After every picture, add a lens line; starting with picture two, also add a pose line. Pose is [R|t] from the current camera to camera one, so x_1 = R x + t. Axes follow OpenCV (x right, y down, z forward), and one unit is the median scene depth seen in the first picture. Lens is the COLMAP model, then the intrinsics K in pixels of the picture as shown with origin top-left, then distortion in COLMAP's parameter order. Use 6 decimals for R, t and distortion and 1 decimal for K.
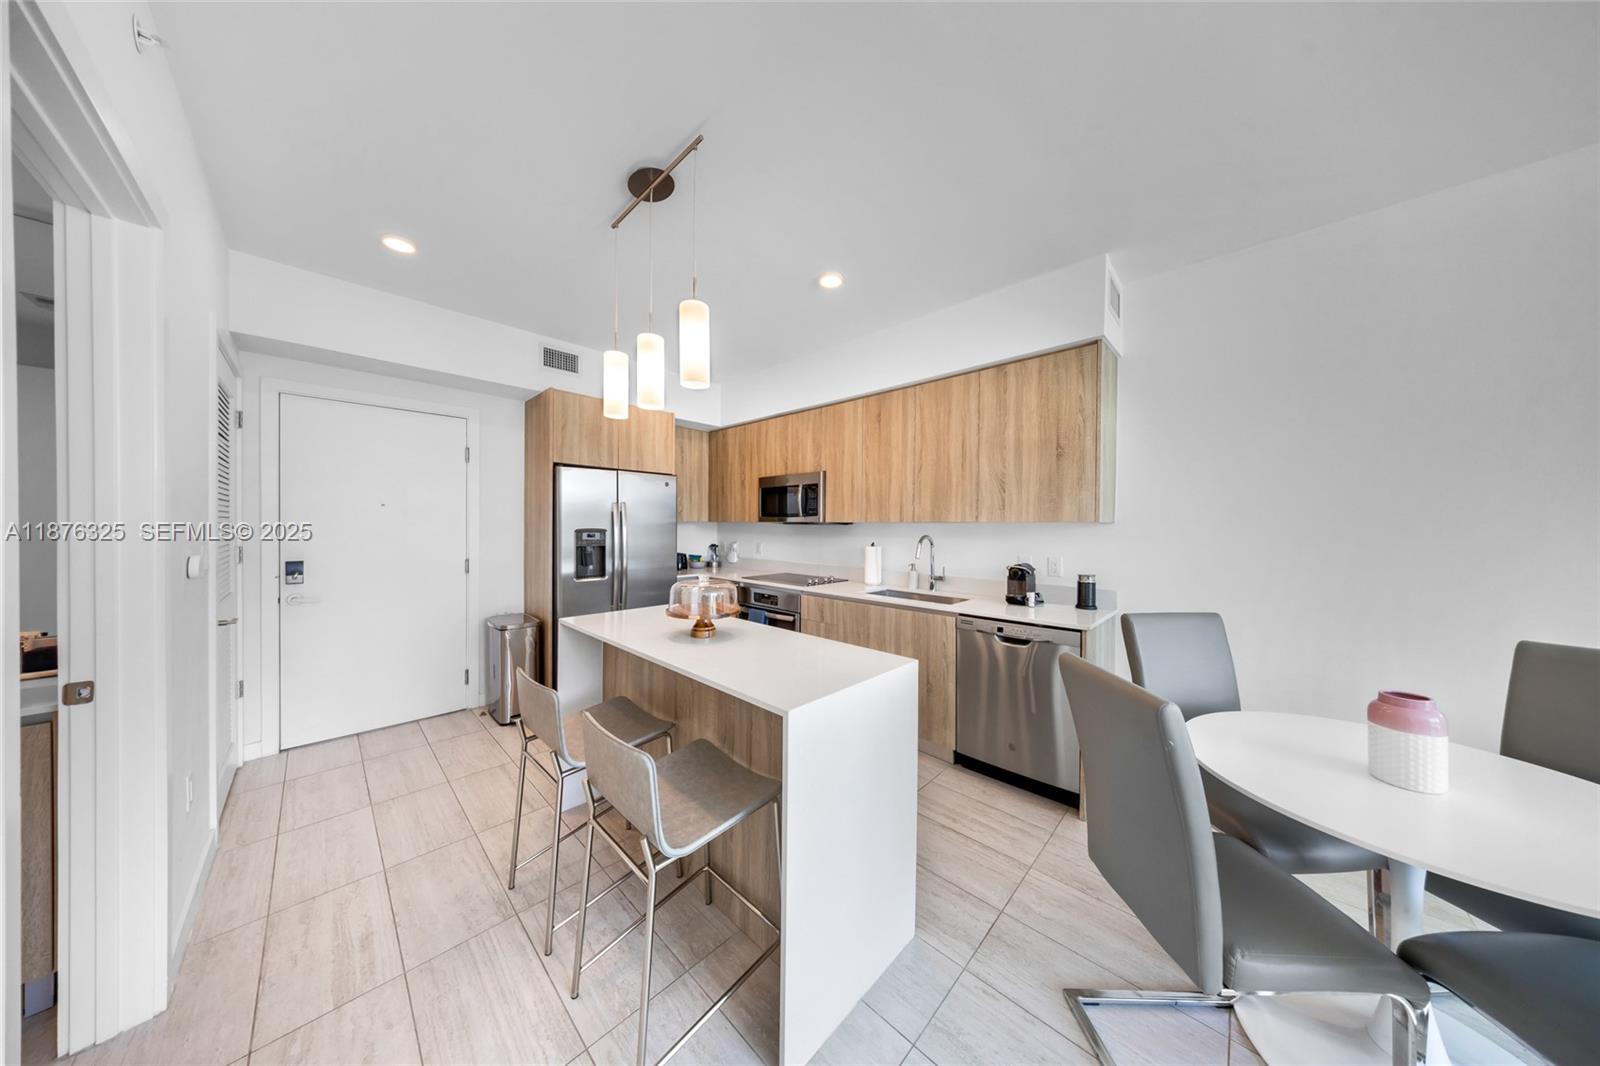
lens RADIAL K [[460.7, 0, 804.9], [0, 460.7, 530.5], [0, 0, 1]] dist [-0.000114, -0.000010]
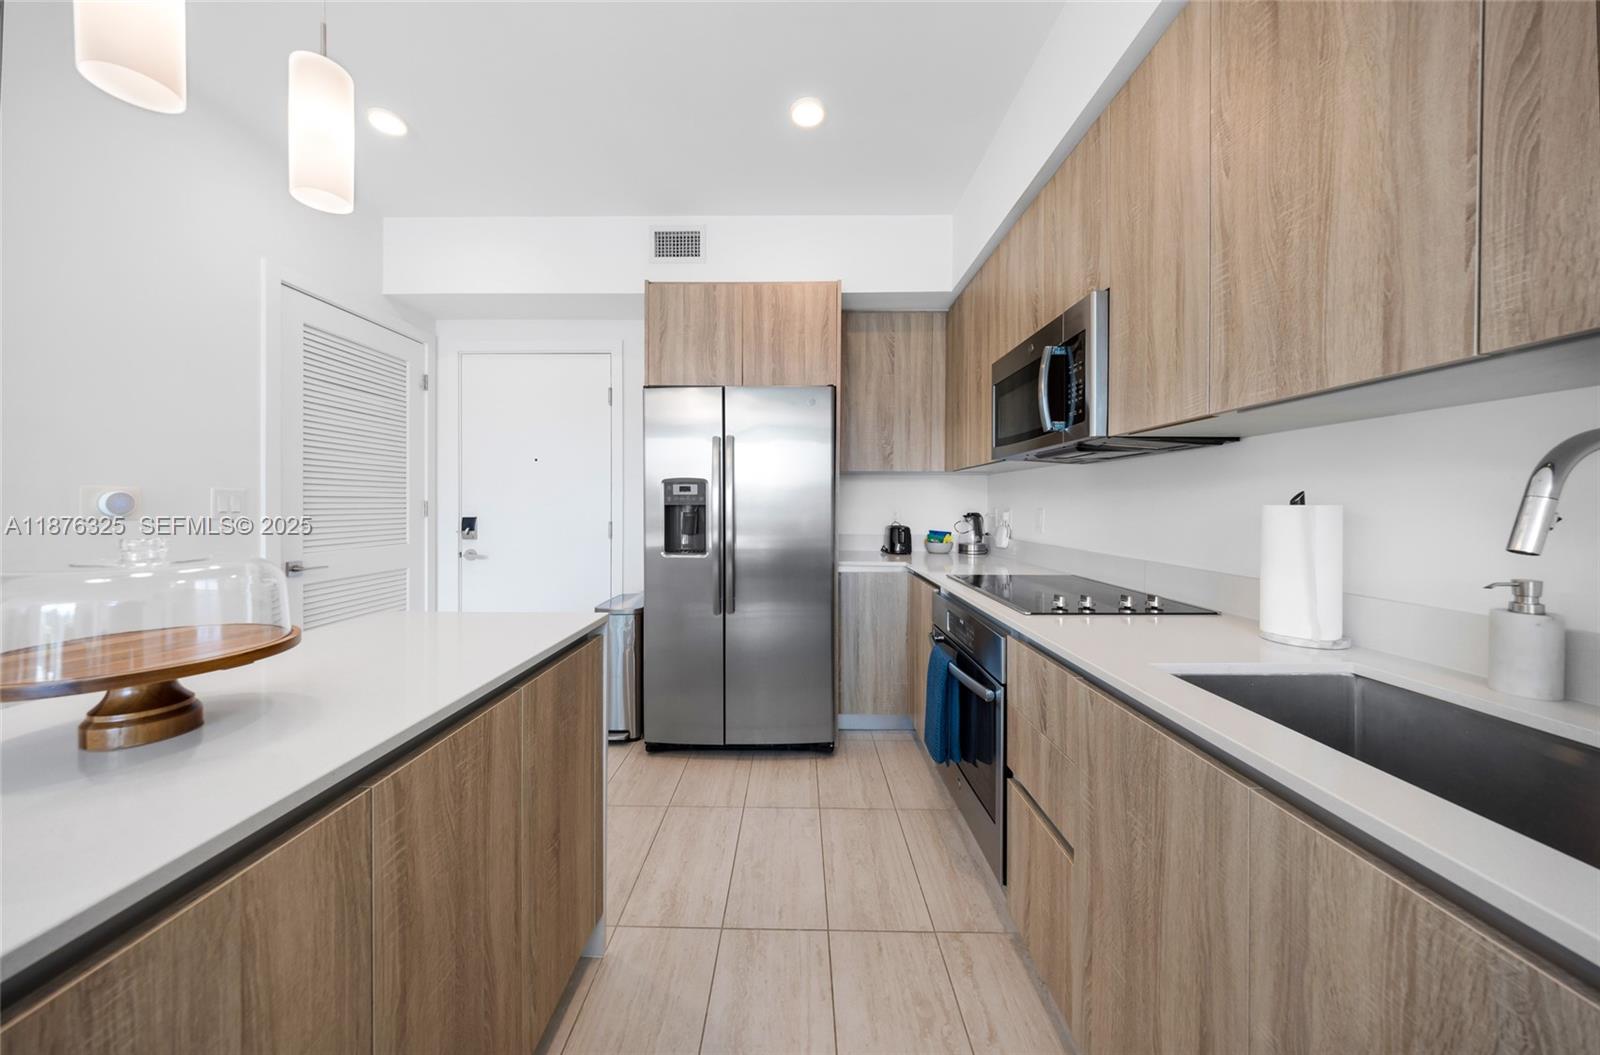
lens RADIAL K [[523.7, 0, 790.6], [0, 523.7, 508.2], [0, 0, 1]] dist [0.000391, -0.004128]
pose [[0.675331, -0.001341, -0.737514, 0.186589], [-0.004556, 0.999972, -0.005991, 0.041965], [0.737501, 0.007406, 0.675305, 0.603613]]
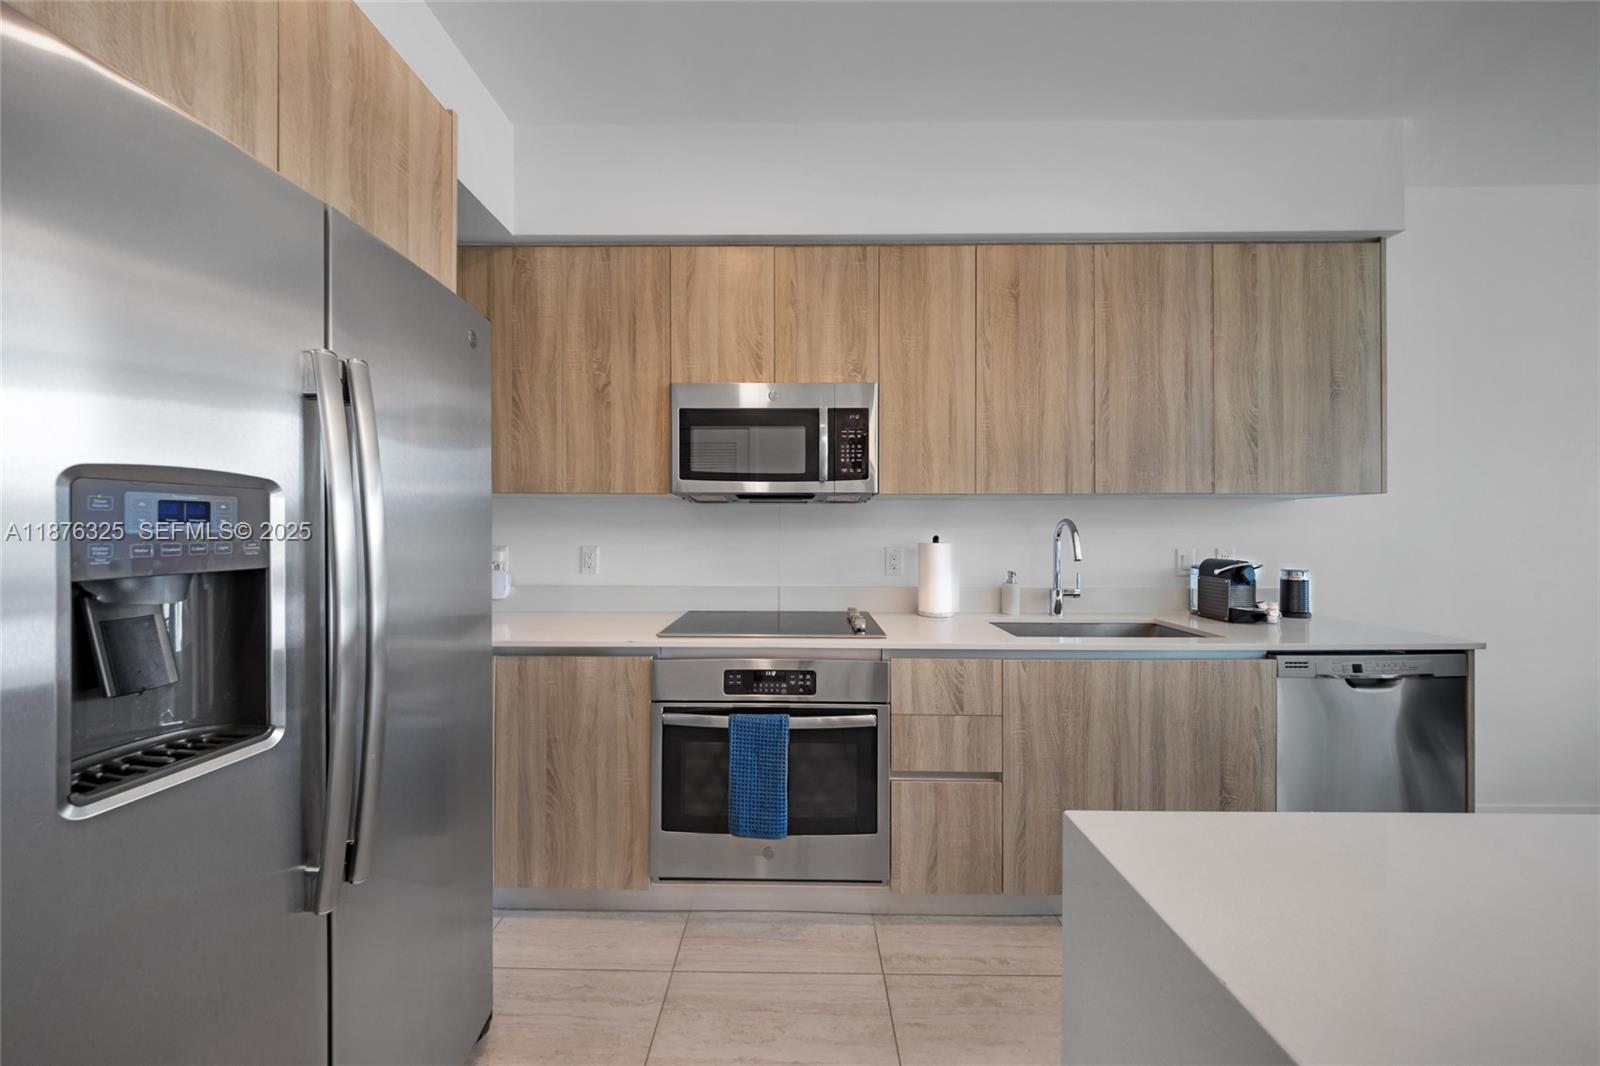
lens RADIAL K [[560.8, 0, 792.6], [0, 560.8, 527.2], [0, 0, 1]] dist [-0.001186, -0.000090]
pose [[0.736252, -0.003879, 0.676696, -0.435818], [0.011995, 0.999901, -0.007319, 0.020535], [-0.676601, 0.013506, 0.736226, 0.692075]]
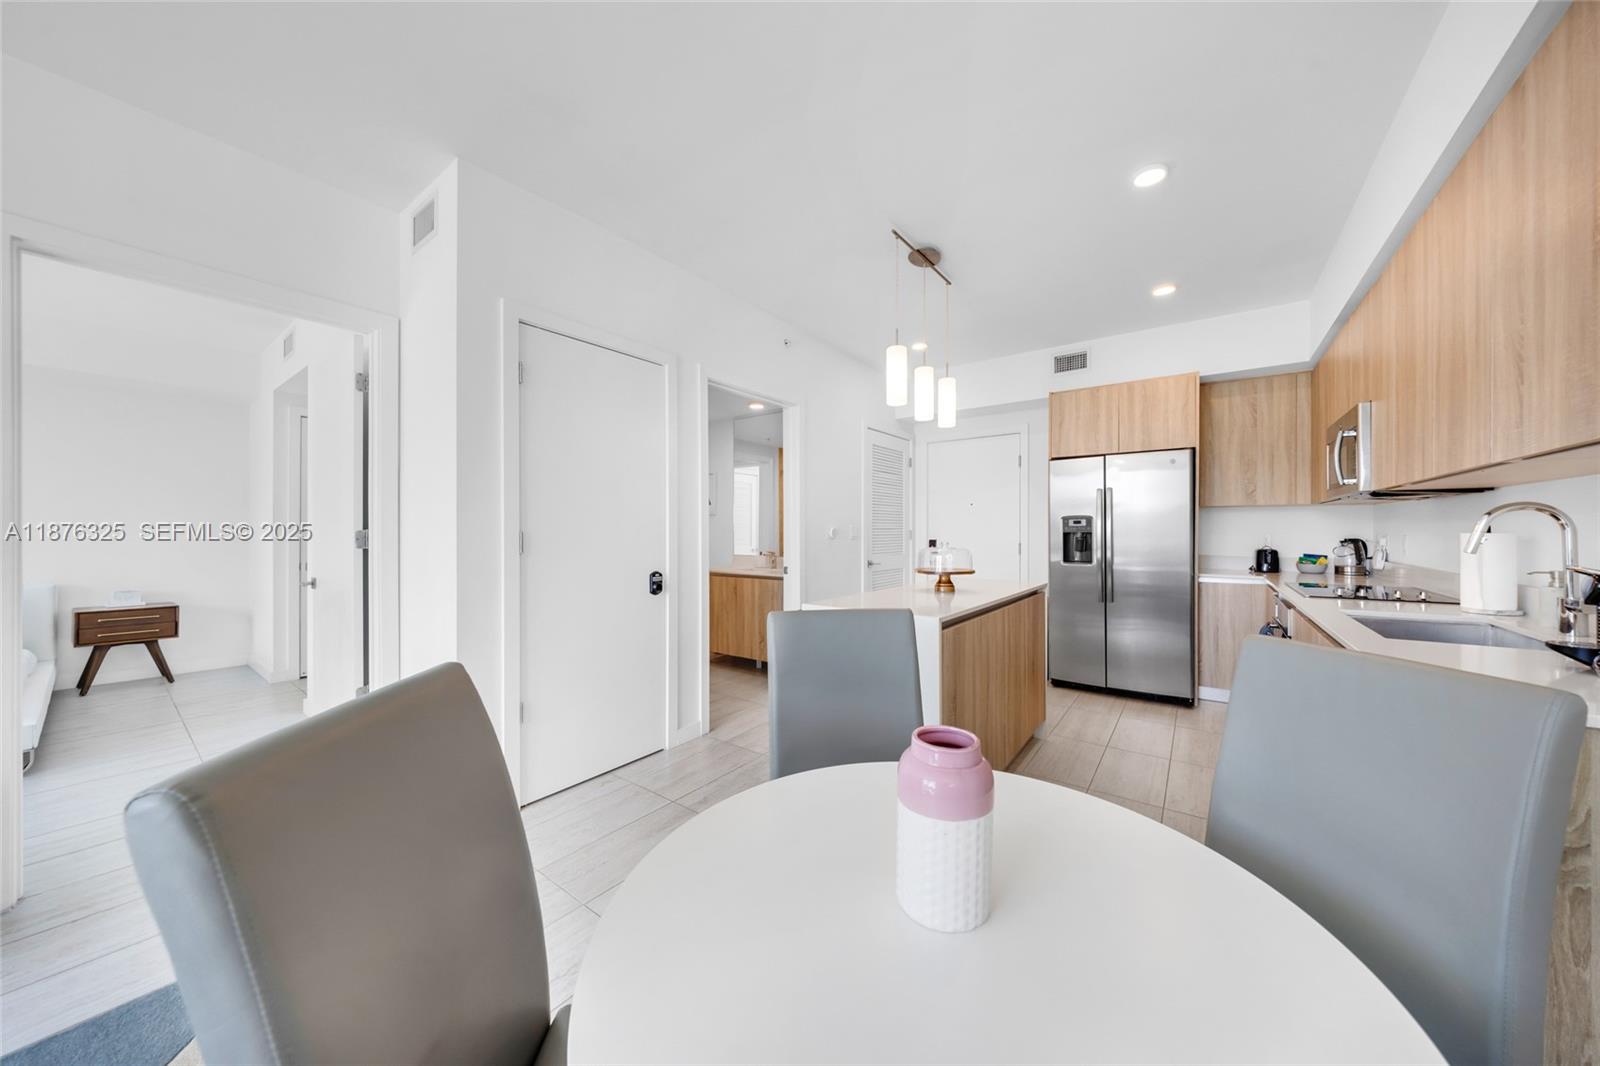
lens RADIAL K [[531.0, 0, 818.4], [0, 531.0, 532.7], [0, 0, 1]] dist [-0.007254, -0.000088]
pose [[0.129553, -0.004273, -0.991563, 0.644451], [-0.007544, 0.999958, -0.005295, 0.044627], [0.991544, 0.008167, 0.129515, 0.262115]]
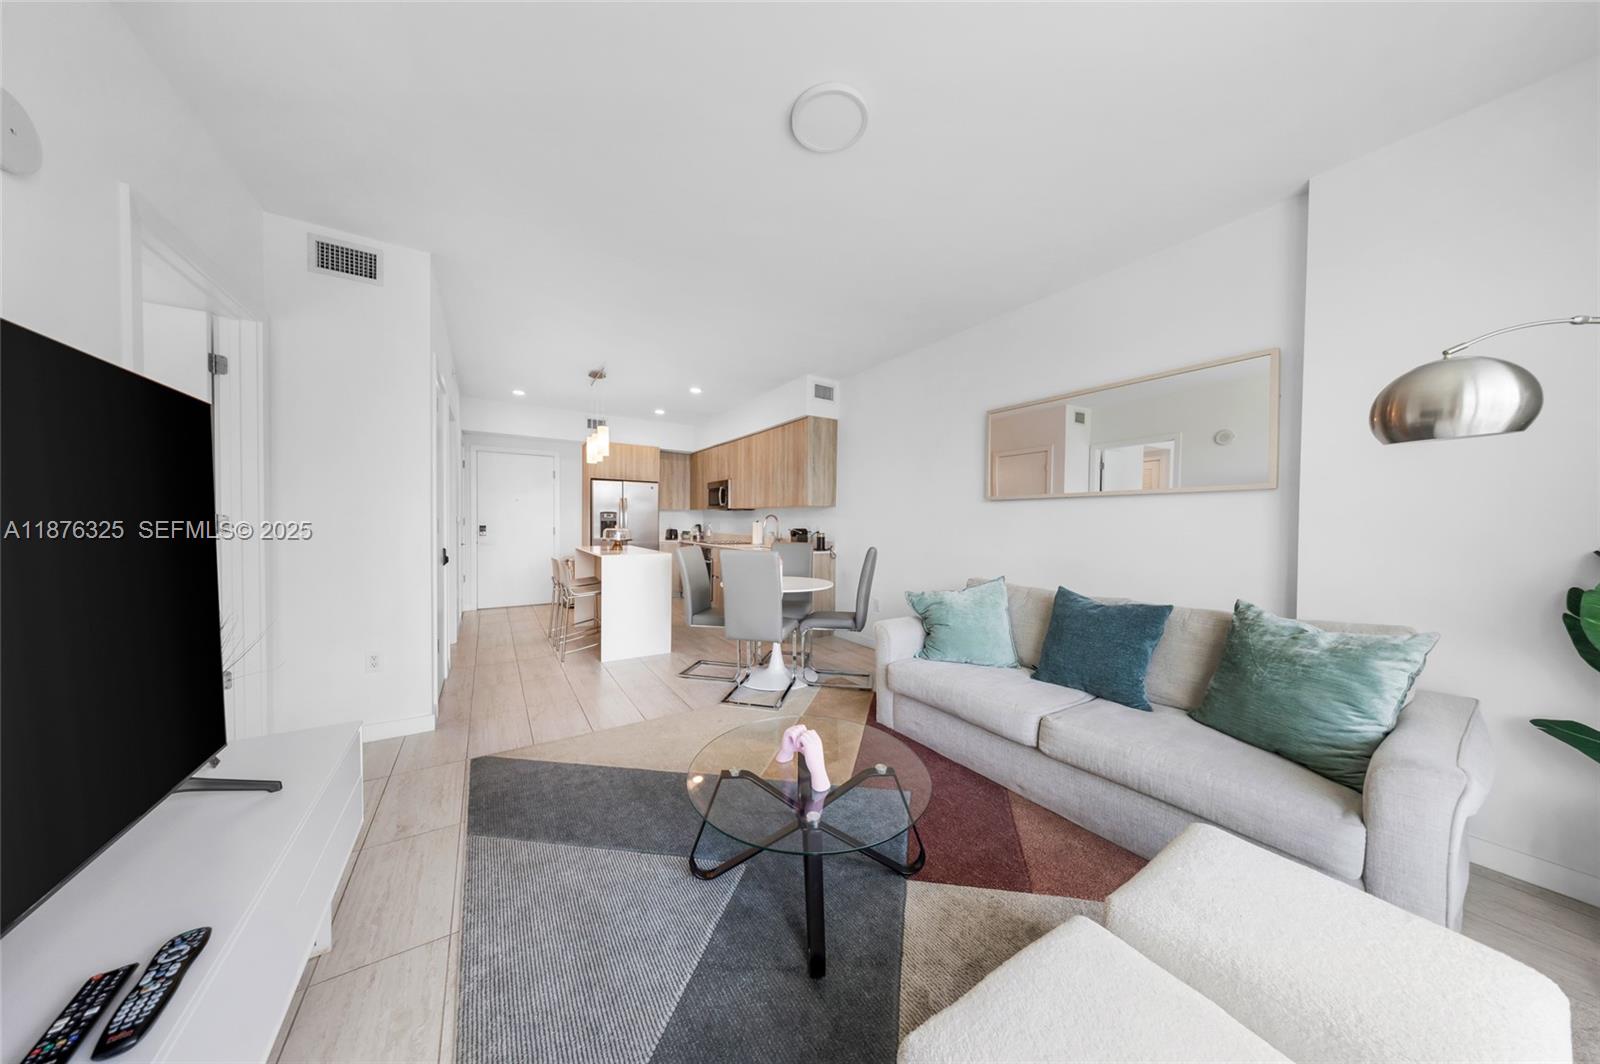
lens RADIAL K [[469.2, 0, 800.0], [0, 469.2, 532.0], [0, 0, 1]] dist [-0.000059, 0.000030]
pose [[0.973864, 0.006780, -0.227029, 0.757242], [-0.005010, 0.999952, 0.008372, 0.059770], [0.227075, -0.007016, 0.973852, -0.723724]]
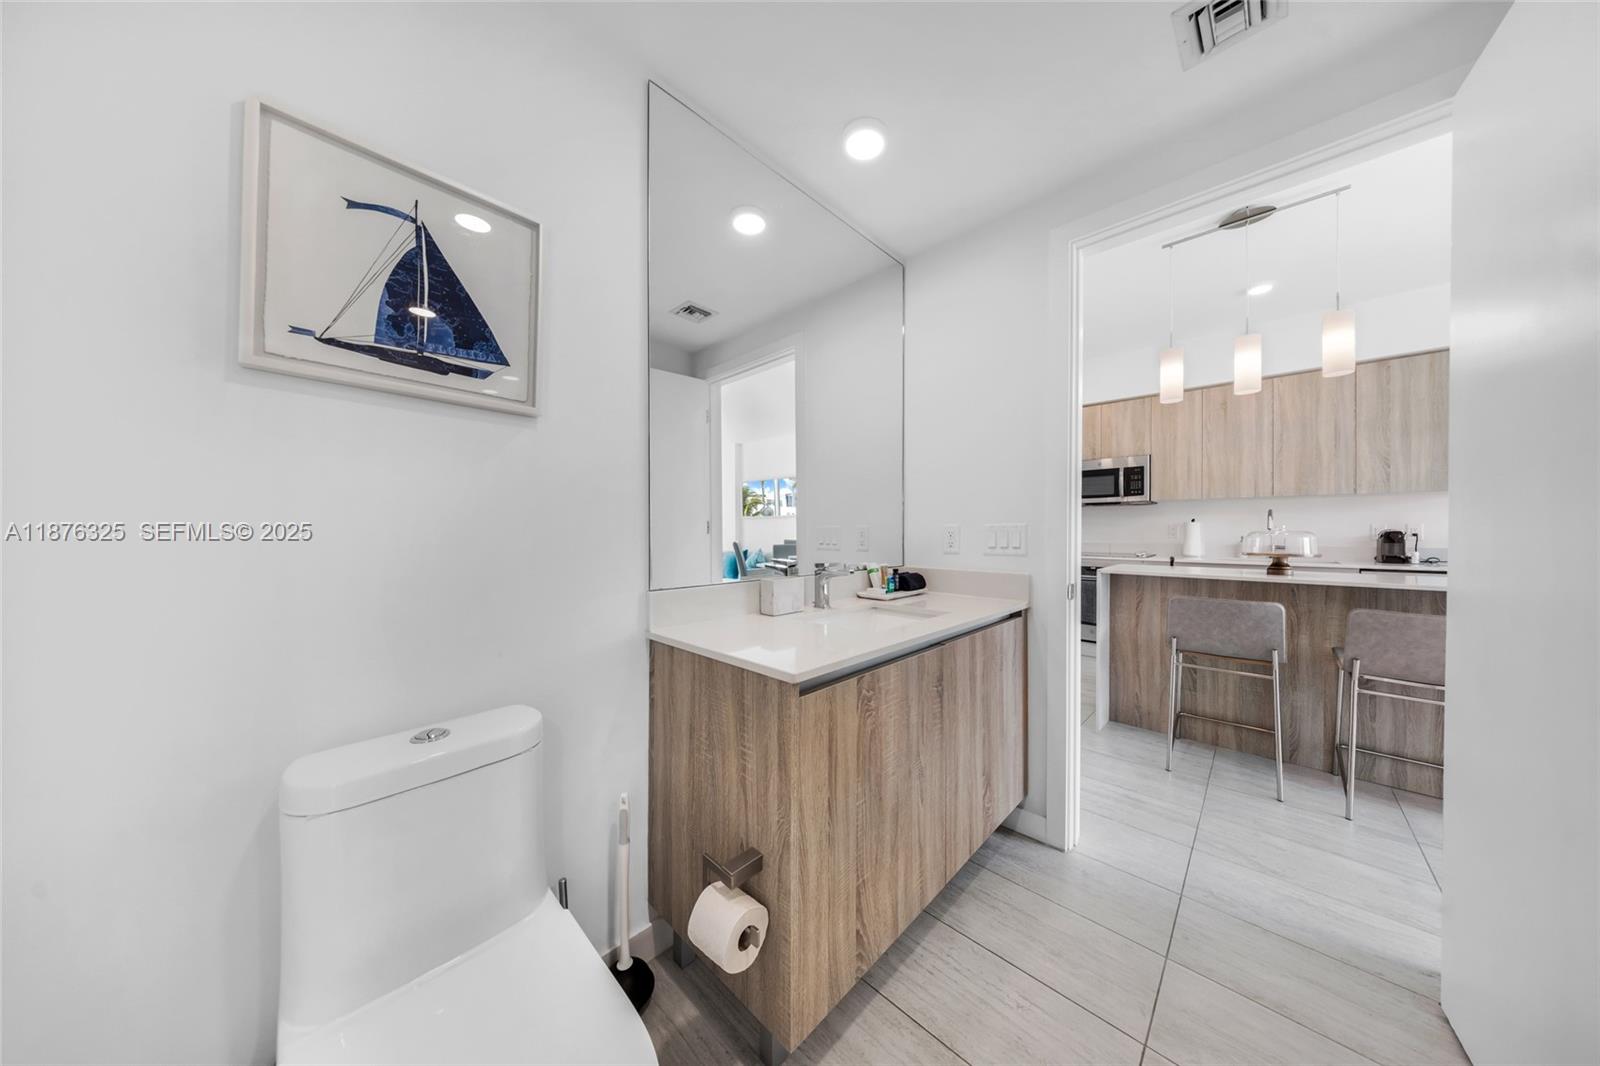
lens RADIAL K [[477.6, 0, 821.1], [0, 477.6, 531.3], [0, 0, 1]] dist [-0.007339, 0.000072]
pose [[0.999875, -0.008134, 0.013565, -0.830811], [0.008227, 0.999943, -0.006833, 0.061585], [-0.013509, 0.006944, 0.999885, -0.152411]]
